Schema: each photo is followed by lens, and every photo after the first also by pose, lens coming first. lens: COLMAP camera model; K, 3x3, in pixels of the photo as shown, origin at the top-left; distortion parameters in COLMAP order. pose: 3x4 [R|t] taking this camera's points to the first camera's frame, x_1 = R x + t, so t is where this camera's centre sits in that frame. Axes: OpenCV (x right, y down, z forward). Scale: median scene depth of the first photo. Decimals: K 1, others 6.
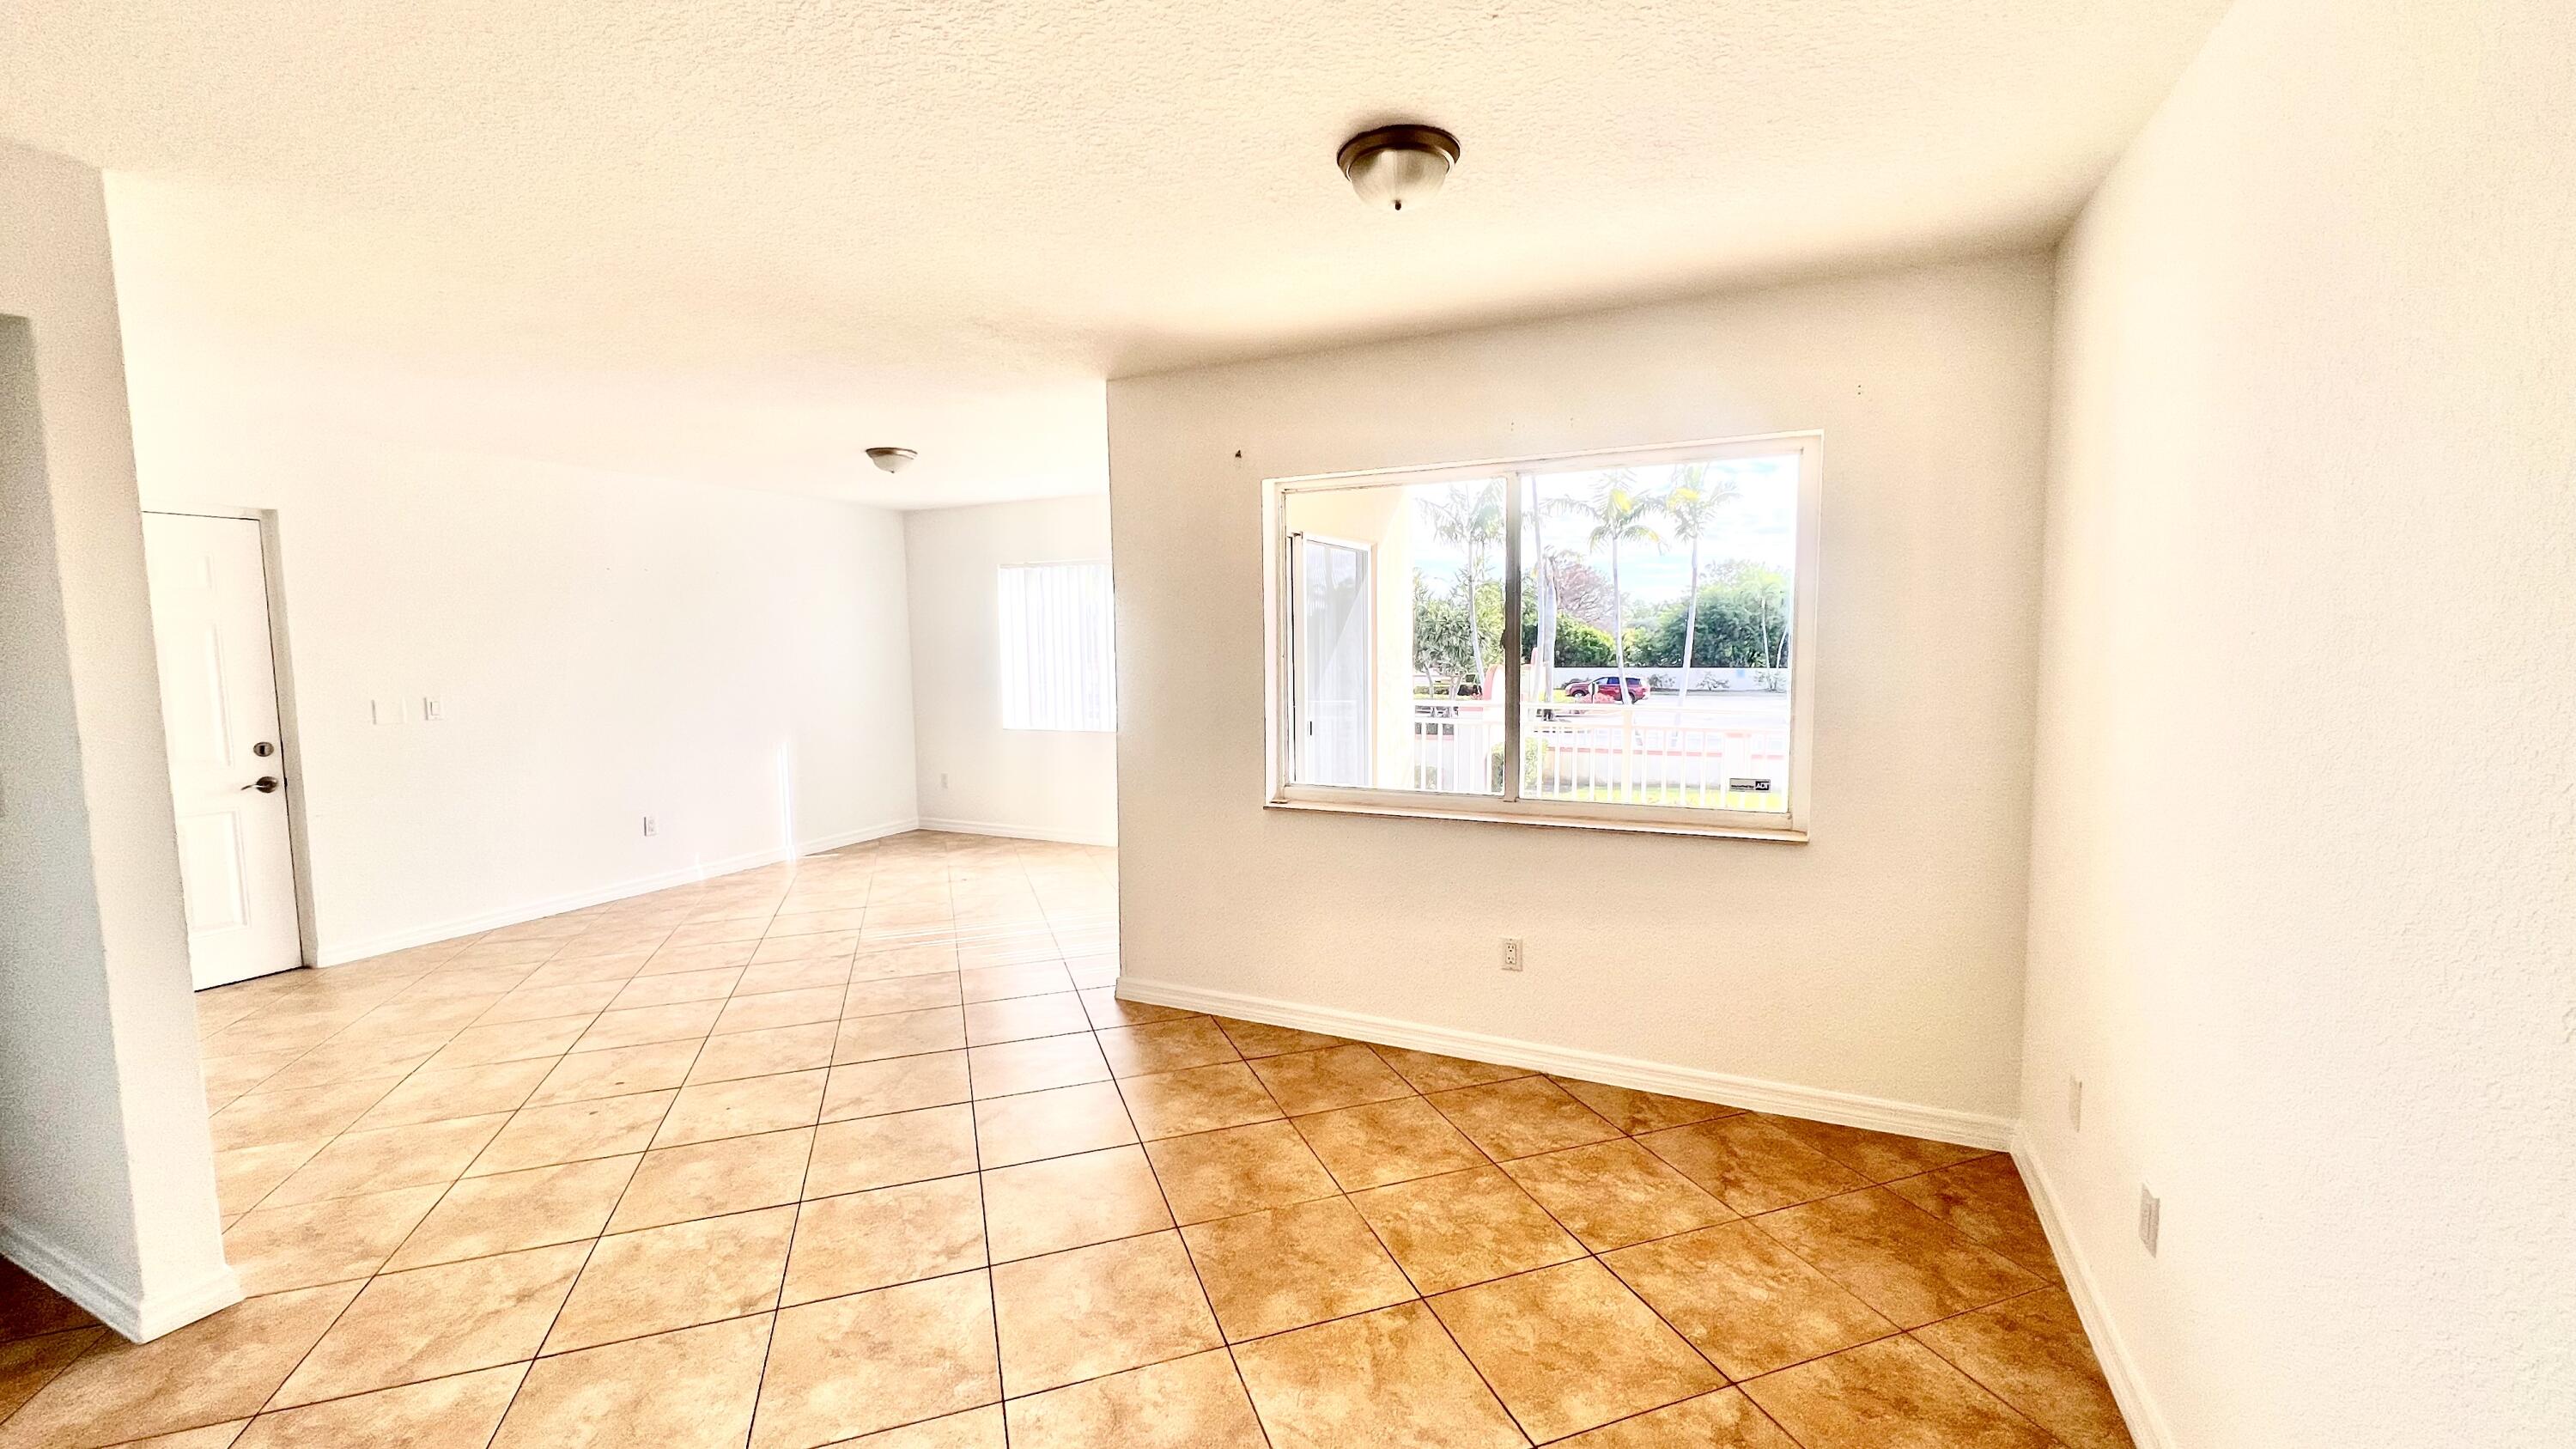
lens RADIAL K [[1021.9, 0, 1288.4], [0, 1021.9, 727.5], [0, 0, 1]] dist [-0.002781, -0.000384]
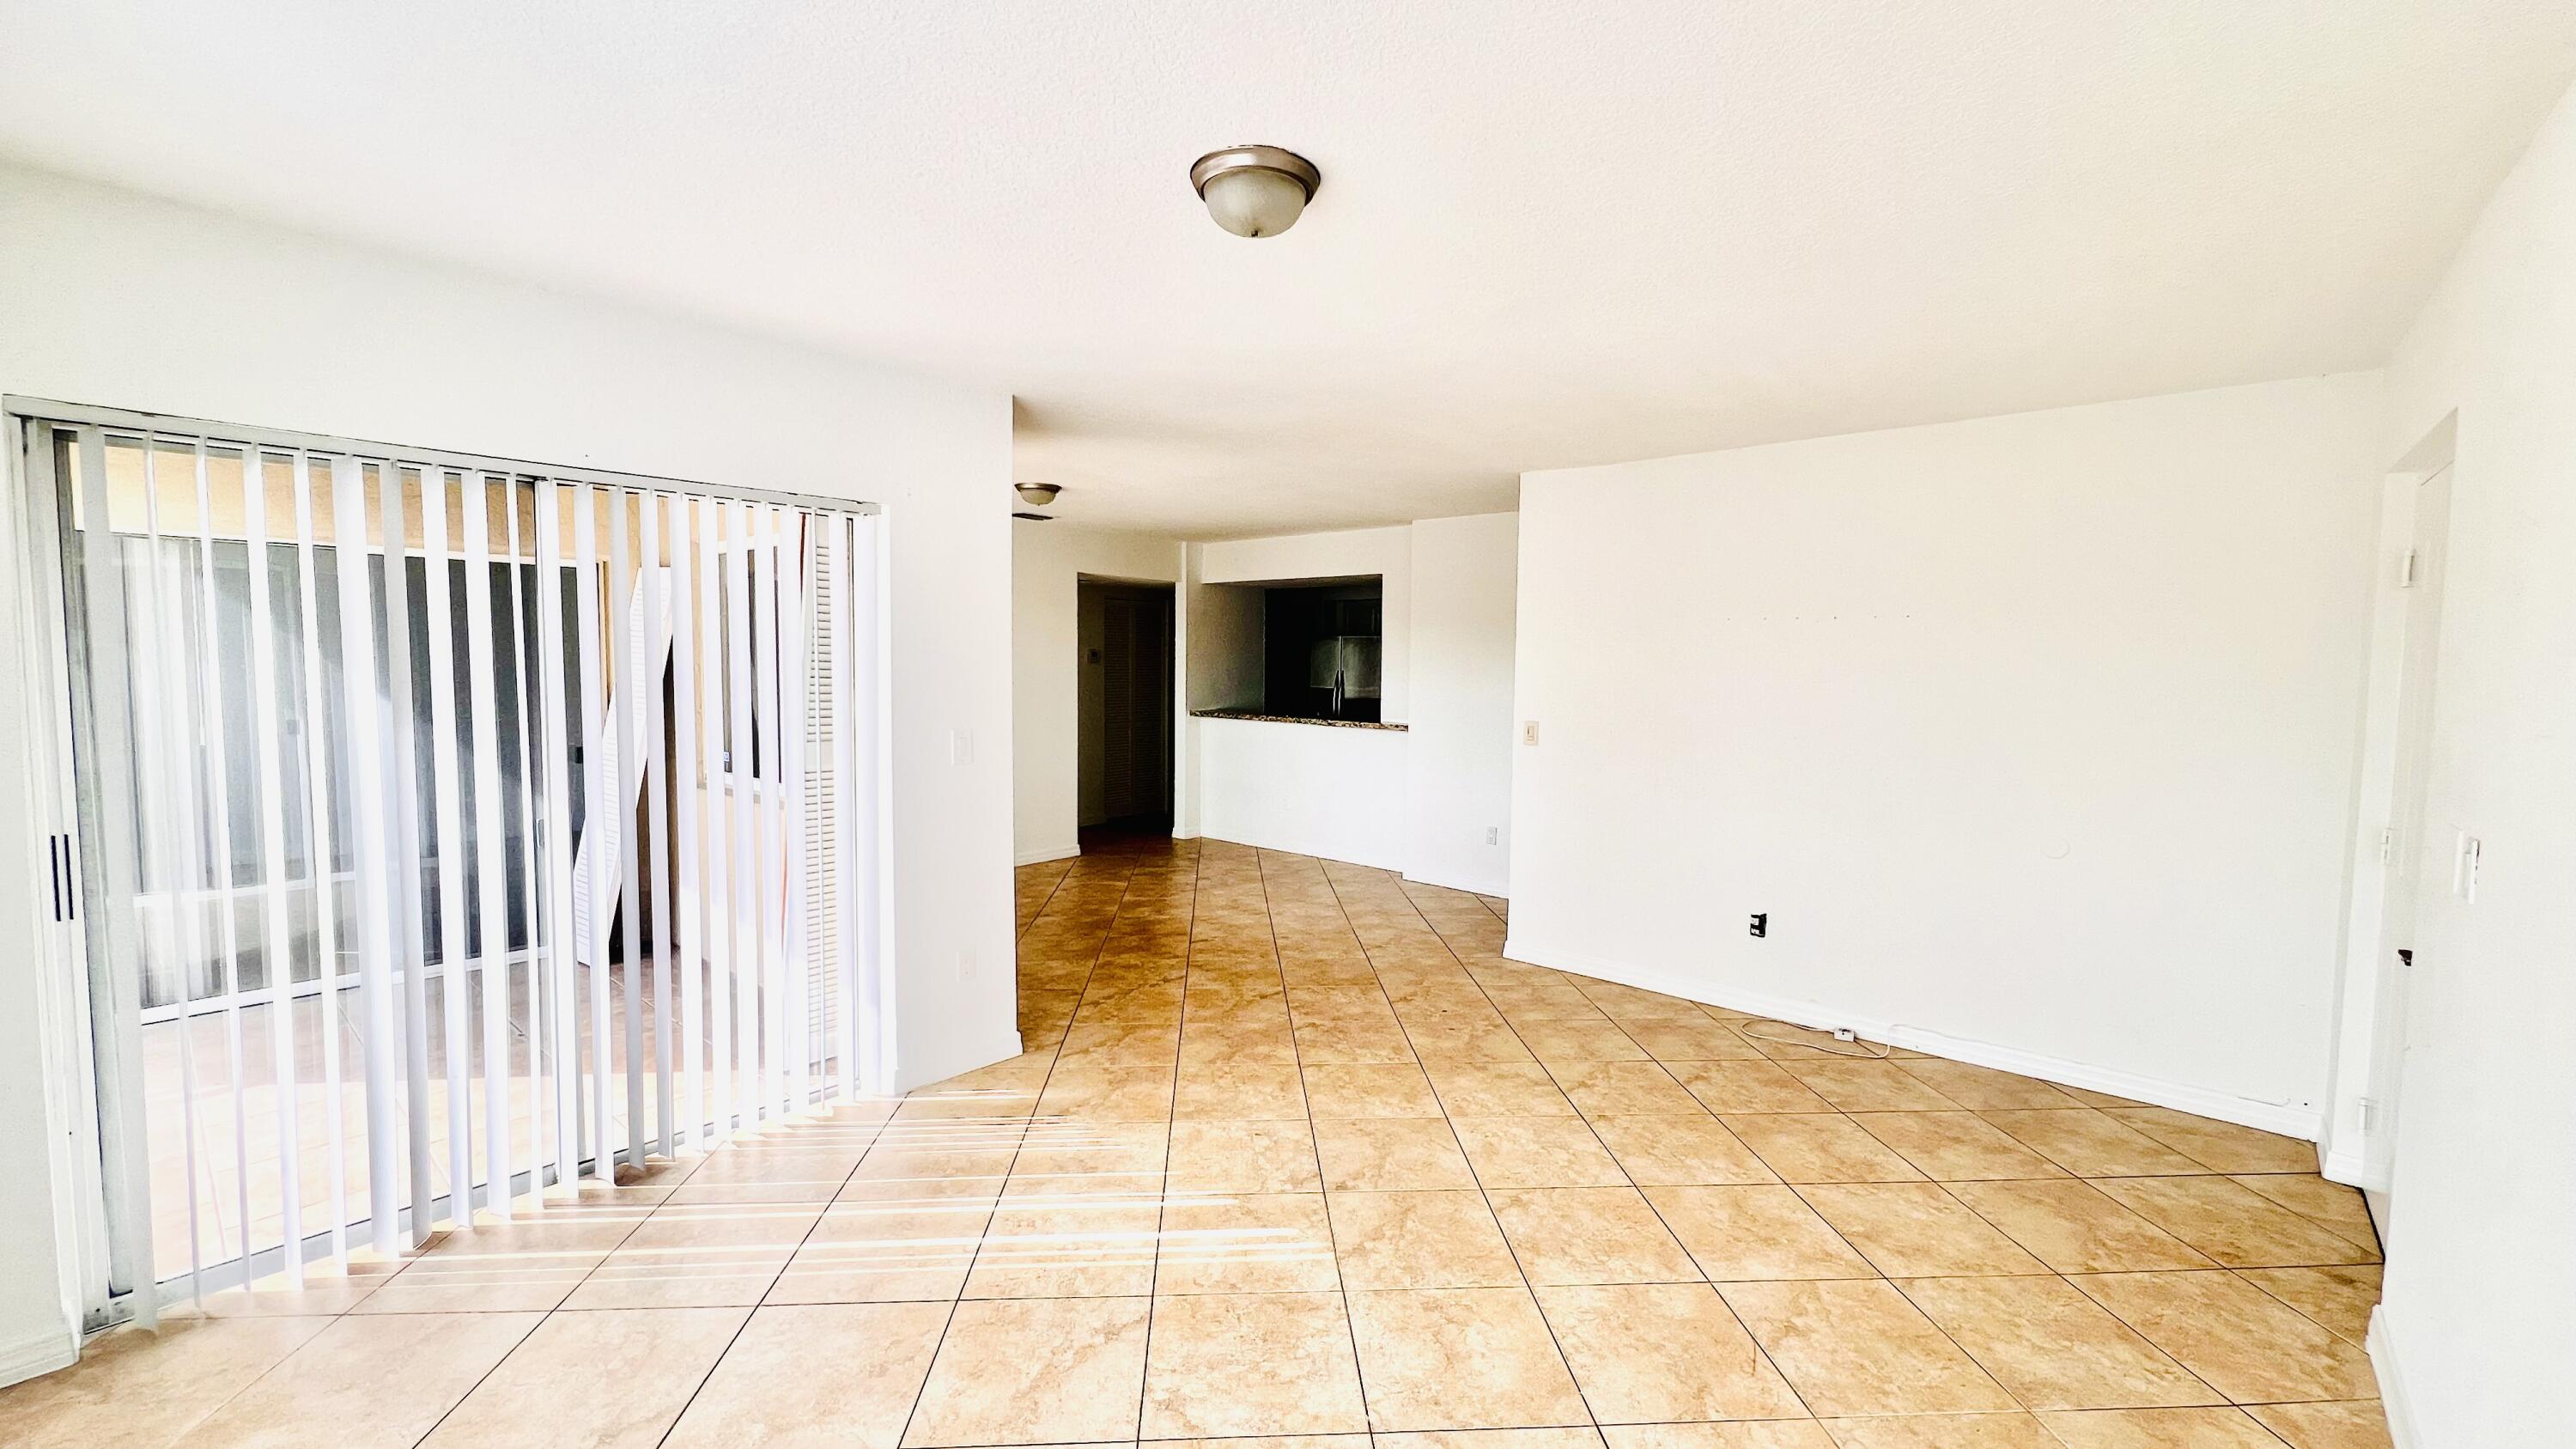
lens RADIAL K [[1021.9, 0, 1285.6], [0, 1021.9, 718.8], [0, 0, 1]] dist [-0.002781, -0.000384]
pose [[-0.962071, -0.016238, 0.272316, -0.852462], [0.023353, 0.989661, 0.141515, -0.214920], [-0.271798, 0.142507, -0.951744, 2.335287]]
